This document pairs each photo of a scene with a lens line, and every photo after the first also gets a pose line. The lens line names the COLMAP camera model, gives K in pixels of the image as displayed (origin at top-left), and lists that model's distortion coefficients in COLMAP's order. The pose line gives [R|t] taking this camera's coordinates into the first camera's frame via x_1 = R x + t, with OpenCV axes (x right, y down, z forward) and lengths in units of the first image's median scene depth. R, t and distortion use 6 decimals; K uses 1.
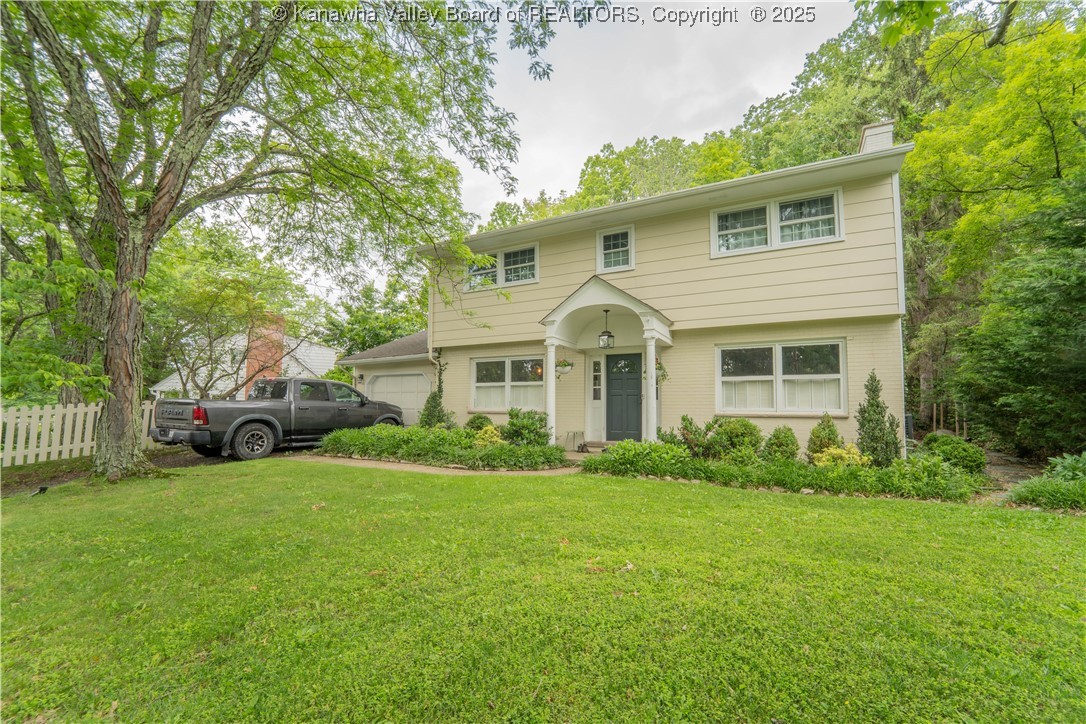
lens RADIAL K [[457.3, 0, 546.8], [0, 457.3, 378.6], [0, 0, 1]] dist [-0.023669, 0.000221]
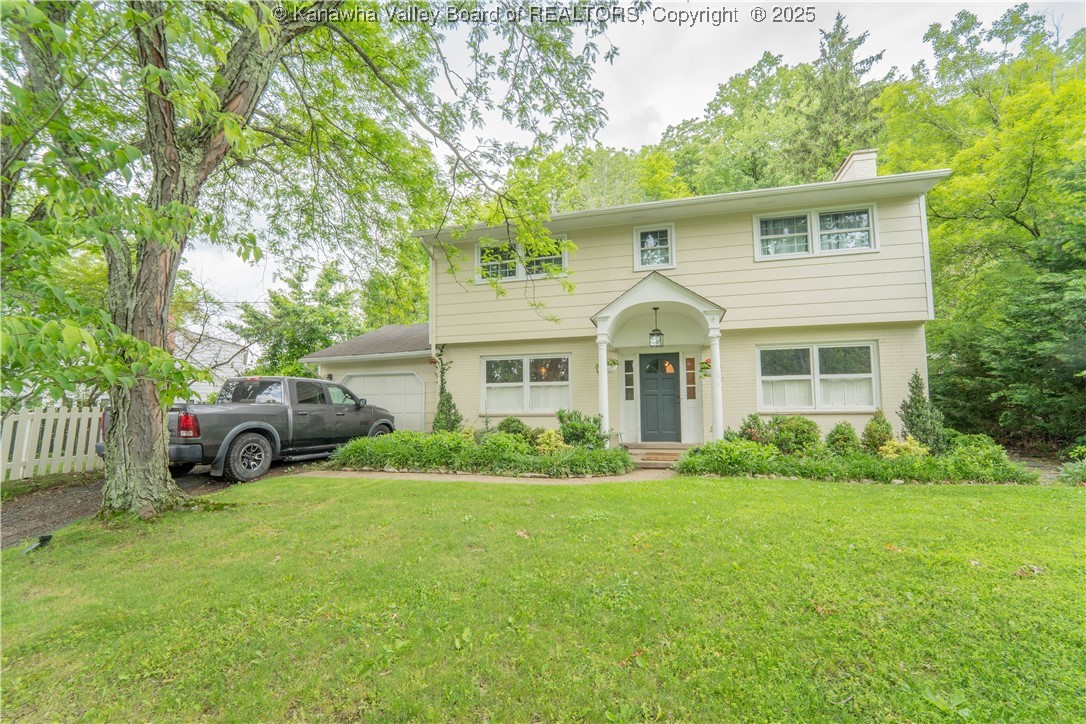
lens RADIAL K [[457.3, 0, 546.8], [0, 457.3, 378.6], [0, 0, 1]] dist [-0.023669, 0.000221]
pose [[0.973277, 0.001086, 0.229632, -0.330121], [0.000287, 0.999982, -0.005947, 0.007521], [-0.229634, 0.005854, 0.973259, 0.106763]]
